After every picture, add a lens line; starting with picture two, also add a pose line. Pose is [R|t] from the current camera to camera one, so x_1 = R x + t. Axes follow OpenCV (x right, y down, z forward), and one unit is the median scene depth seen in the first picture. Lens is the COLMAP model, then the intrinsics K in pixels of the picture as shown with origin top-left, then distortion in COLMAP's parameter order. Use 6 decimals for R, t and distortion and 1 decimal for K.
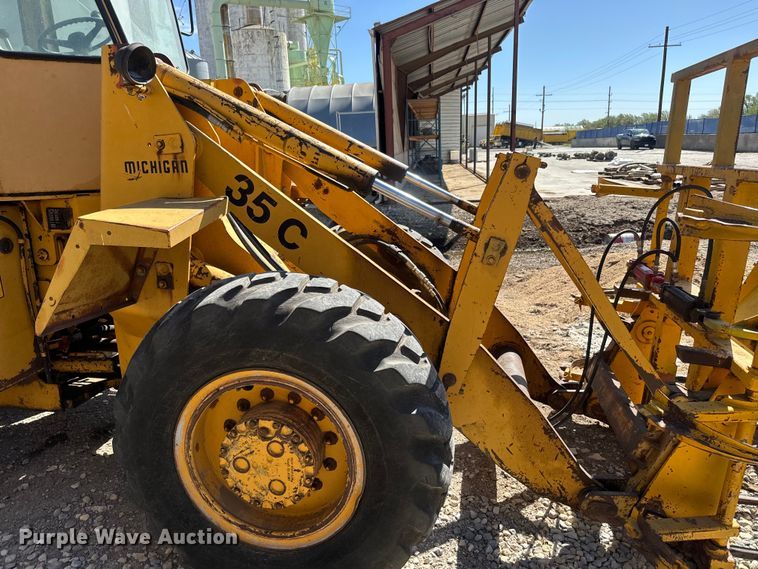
lens RADIAL K [[539.8, 0, 379.0], [0, 539.8, 284.5], [0, 0, 1]] dist [0.035196, -0.046228]
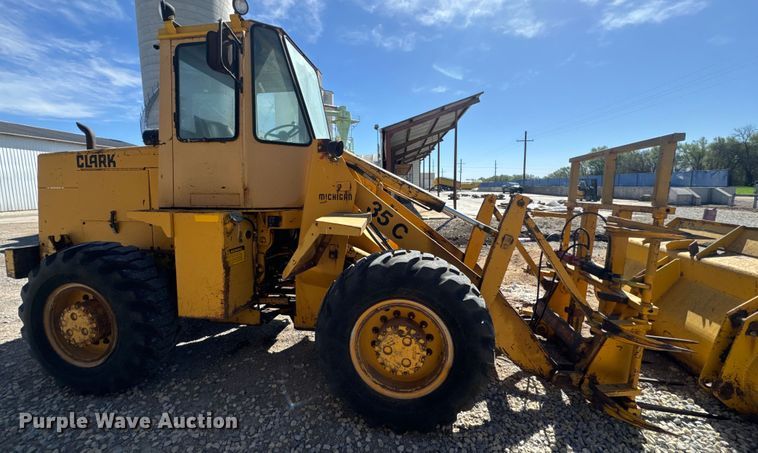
lens RADIAL K [[307.6, 0, 377.8], [0, 307.6, 218.0], [0, 0, 1]] dist [-0.001599, -0.000181]
pose [[0.999376, 0.023116, 0.026718, -0.283081], [-0.018758, 0.988018, -0.153197, 0.033257], [-0.029939, 0.152600, 0.987834, -0.120340]]
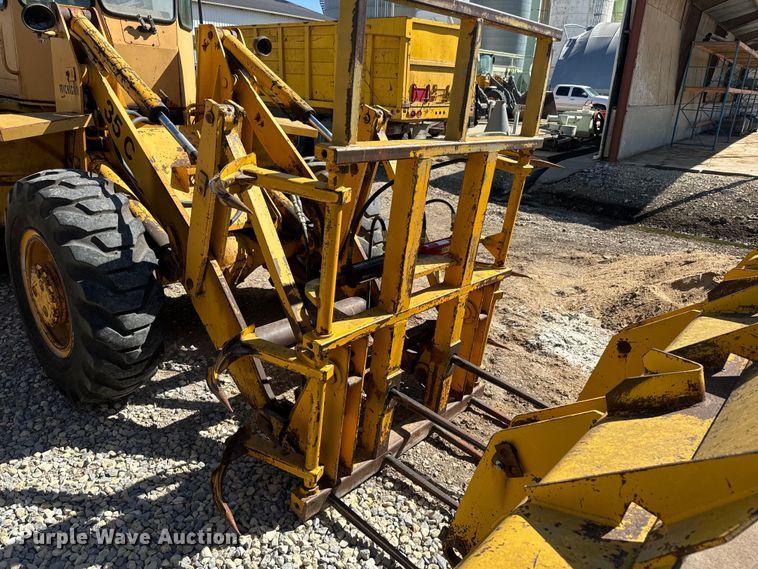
lens RADIAL K [[560.5, 0, 380.6], [0, 560.5, 301.9], [0, 0, 1]] dist [0.026632, -0.051342]
pose [[0.833631, 0.264002, -0.485142, 1.166388], [-0.205182, 0.963534, 0.171763, -0.098707], [0.512796, -0.043645, 0.857400, 0.114067]]
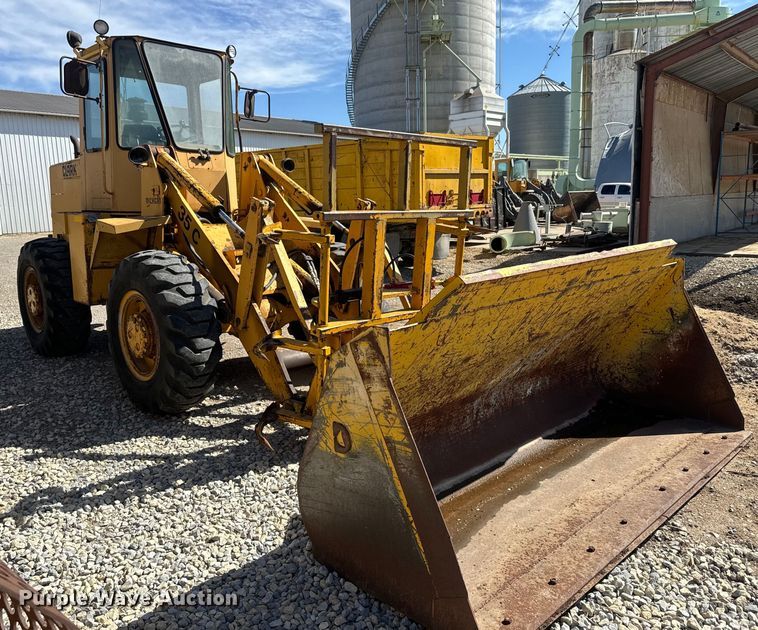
lens RADIAL K [[641.5, 0, 379.0], [0, 641.5, 315.0], [0, 0, 1]] dist [0.129321, -0.260212]
pose [[0.800793, 0.126090, -0.585519, 1.809702], [-0.157182, 0.987567, -0.002302, 0.087472], [0.577949, 0.093876, 0.810656, -0.488664]]
